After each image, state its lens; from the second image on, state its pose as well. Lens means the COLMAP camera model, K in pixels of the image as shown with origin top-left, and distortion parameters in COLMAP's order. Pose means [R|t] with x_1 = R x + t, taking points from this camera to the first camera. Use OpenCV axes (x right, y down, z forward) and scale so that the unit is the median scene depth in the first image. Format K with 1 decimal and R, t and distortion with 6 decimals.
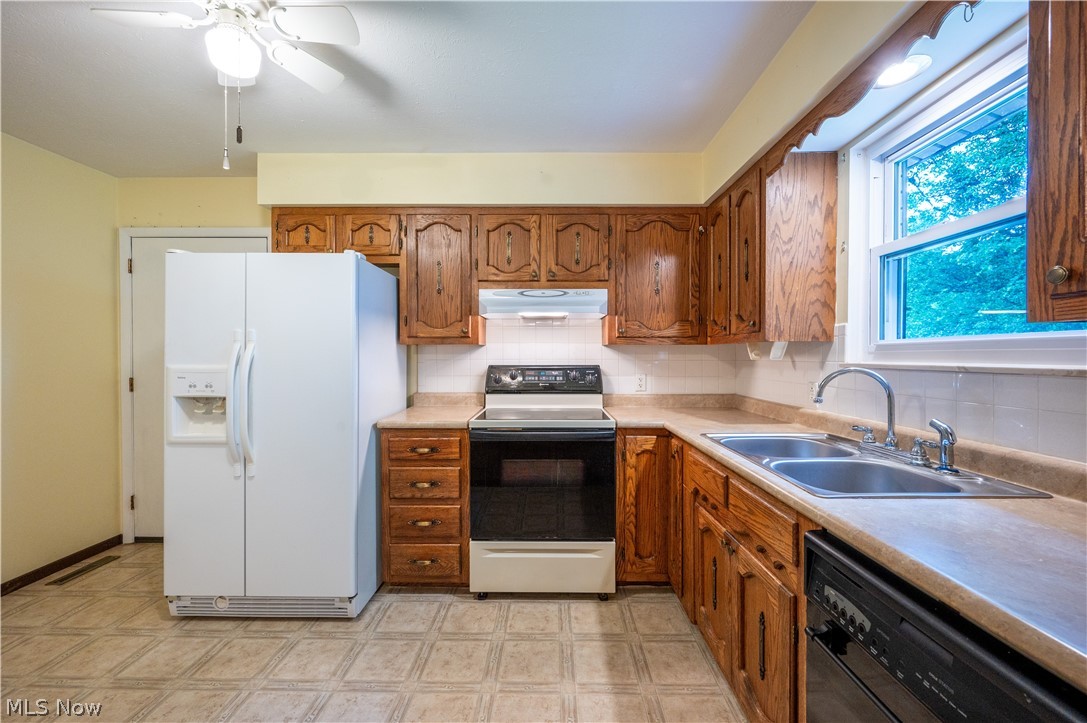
lens RADIAL K [[445.9, 0, 544.5], [0, 445.9, 362.9], [0, 0, 1]] dist [0.019377, 0.000343]
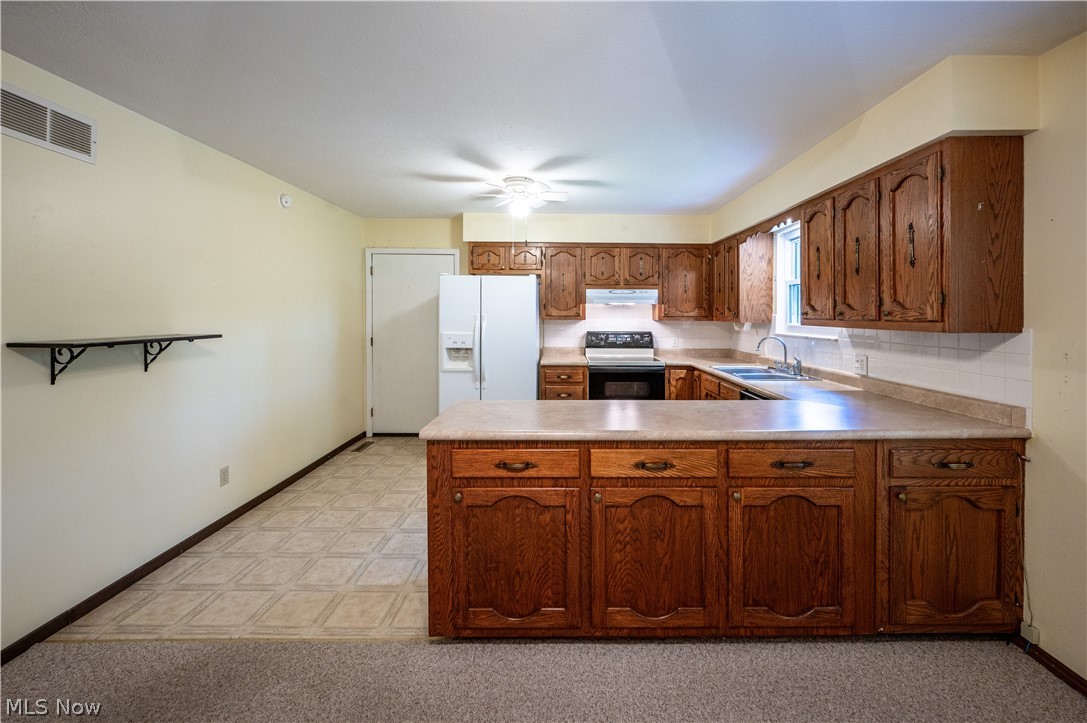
lens RADIAL K [[445.9, 0, 568.5], [0, 445.9, 310.3], [0, 0, 1]] dist [0.019377, 0.000343]
pose [[0.999756, 0.006375, 0.021162, -0.288313], [-0.005846, 0.999671, -0.024979, -0.040094], [-0.021314, 0.024849, 0.999464, -0.882879]]
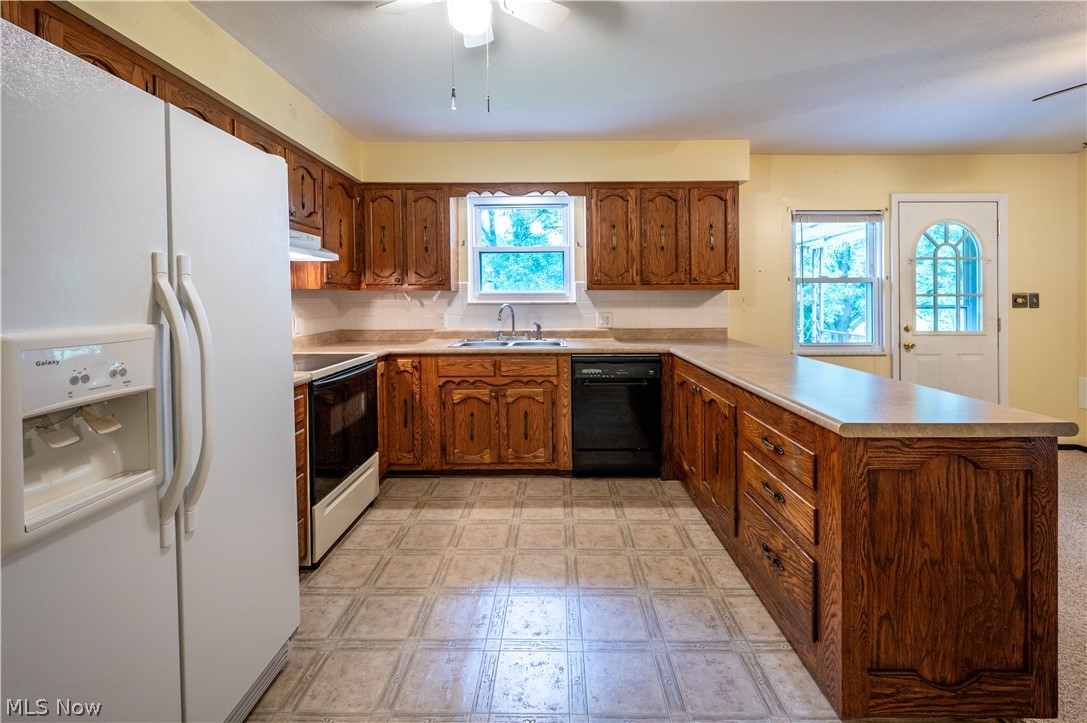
lens RADIAL K [[445.9, 0, 552.3], [0, 445.9, 301.5], [0, 0, 1]] dist [0.019377, 0.000343]
pose [[0.003618, -0.009713, 0.999946, -1.044101], [0.020112, 0.999751, 0.009638, -0.012386], [-0.999791, 0.020076, 0.003813, 0.501393]]
